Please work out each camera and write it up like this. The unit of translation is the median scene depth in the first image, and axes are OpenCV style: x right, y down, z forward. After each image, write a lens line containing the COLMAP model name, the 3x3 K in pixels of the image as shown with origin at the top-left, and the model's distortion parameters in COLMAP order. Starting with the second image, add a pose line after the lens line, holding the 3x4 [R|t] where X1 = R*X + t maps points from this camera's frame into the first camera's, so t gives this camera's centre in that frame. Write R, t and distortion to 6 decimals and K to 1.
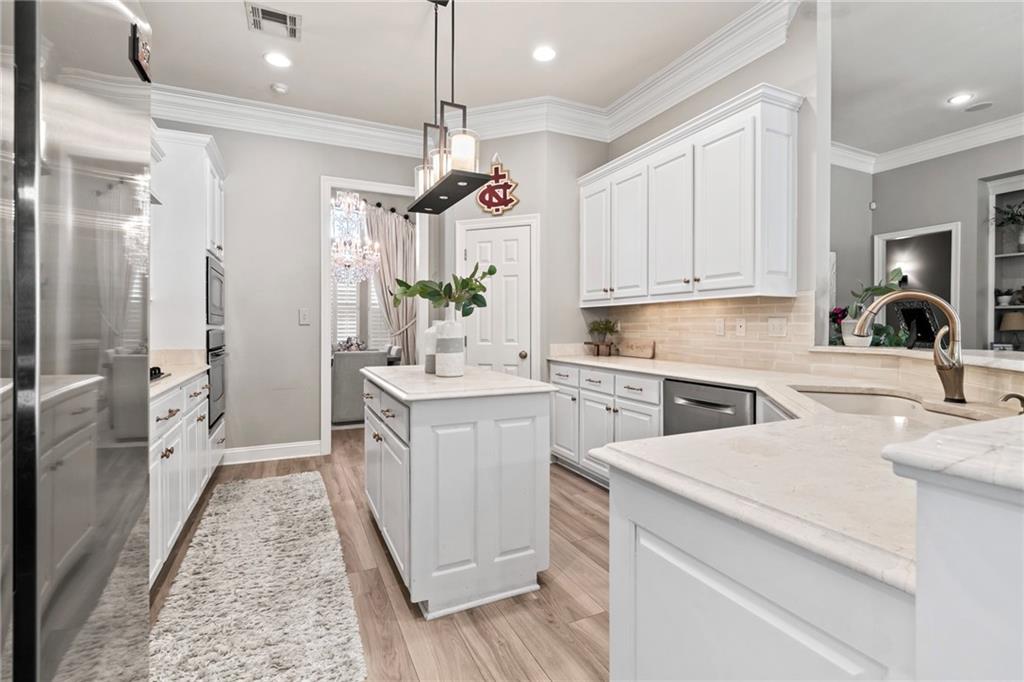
lens RADIAL K [[469.7, 0, 512.1], [0, 469.7, 330.4], [0, 0, 1]] dist [-0.003994, -0.000354]
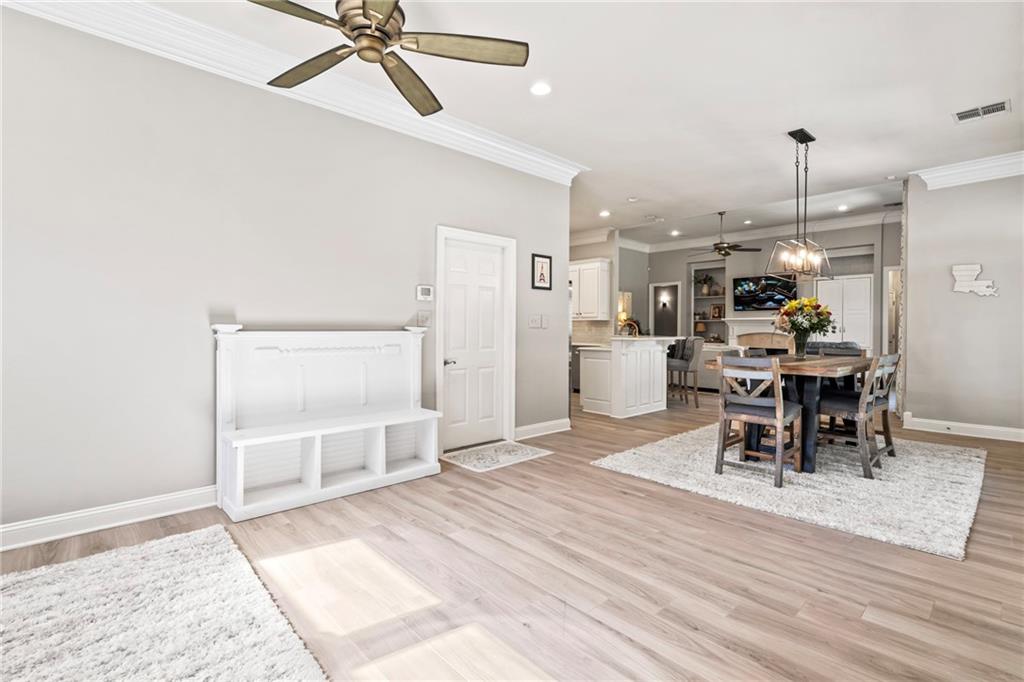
lens RADIAL K [[469.7, 0, 513.6], [0, 469.7, 334.8], [0, 0, 1]] dist [-0.003994, -0.000354]
pose [[0.950851, -0.002959, 0.309634, -0.476043], [0.001489, 0.999986, 0.004985, 0.004686], [-0.309644, -0.004279, 0.950843, -0.868243]]
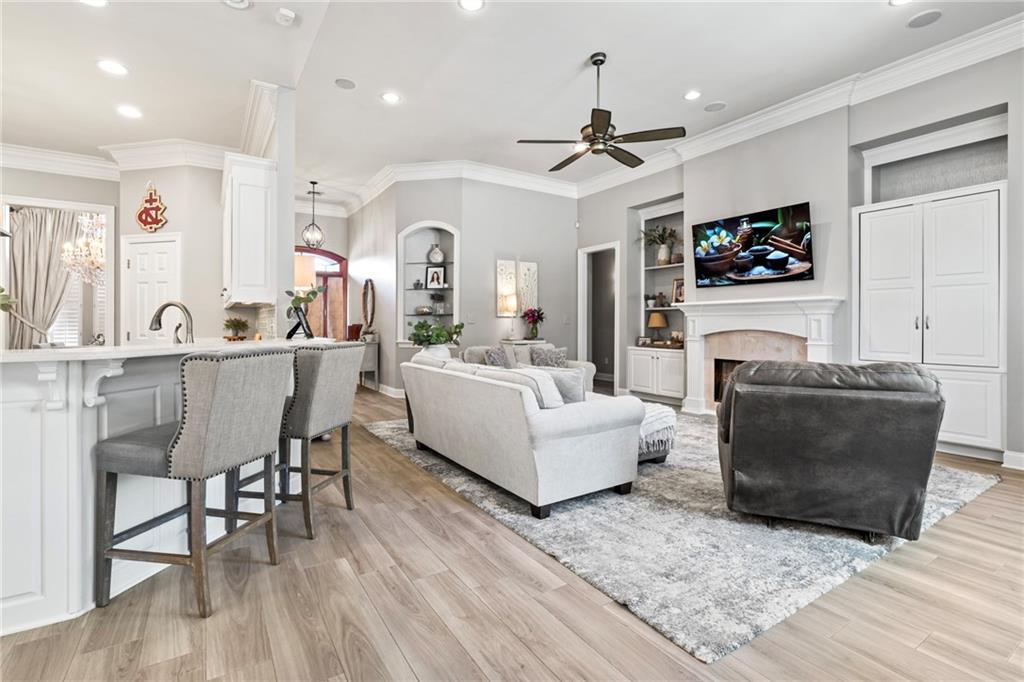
lens RADIAL K [[469.7, 0, 500.6], [0, 469.7, 328.0], [0, 0, 1]] dist [-0.003994, -0.000354]
pose [[0.991816, -0.001978, 0.127663, 0.498153], [0.002324, 0.999994, -0.002562, 0.004895], [-0.127657, 0.002838, 0.991814, -0.219384]]
